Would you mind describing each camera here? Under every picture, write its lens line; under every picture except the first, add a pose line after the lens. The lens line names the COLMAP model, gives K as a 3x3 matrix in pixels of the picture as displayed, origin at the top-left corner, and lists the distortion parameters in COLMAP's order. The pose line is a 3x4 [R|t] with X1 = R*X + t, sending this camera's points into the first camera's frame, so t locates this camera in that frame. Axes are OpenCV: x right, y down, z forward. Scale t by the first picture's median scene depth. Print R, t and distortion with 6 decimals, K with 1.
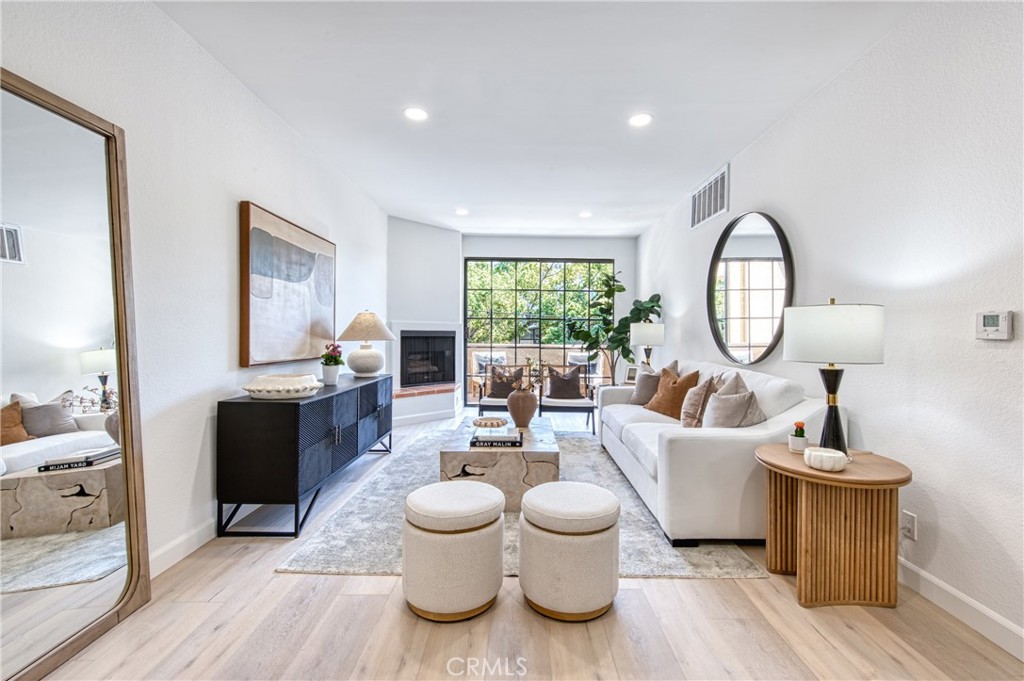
lens RADIAL K [[418.0, 0, 512.0], [0, 418.0, 340.5], [0, 0, 1]] dist [0.000405, 0.000031]
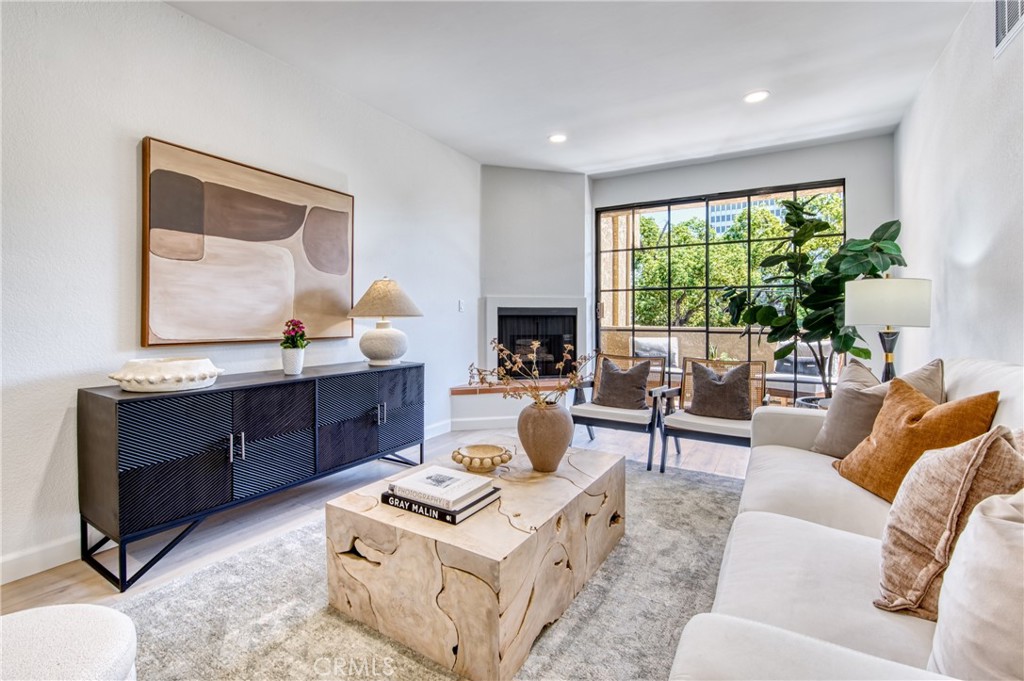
lens RADIAL K [[435.9, 0, 508.9], [0, 435.9, 322.4], [0, 0, 1]] dist [-0.003364, -0.011700]
pose [[0.862708, -0.002161, -0.505697, 0.247452], [-0.002066, 0.999967, -0.007798, 0.015525], [0.505697, 0.007772, 0.862676, 0.434177]]
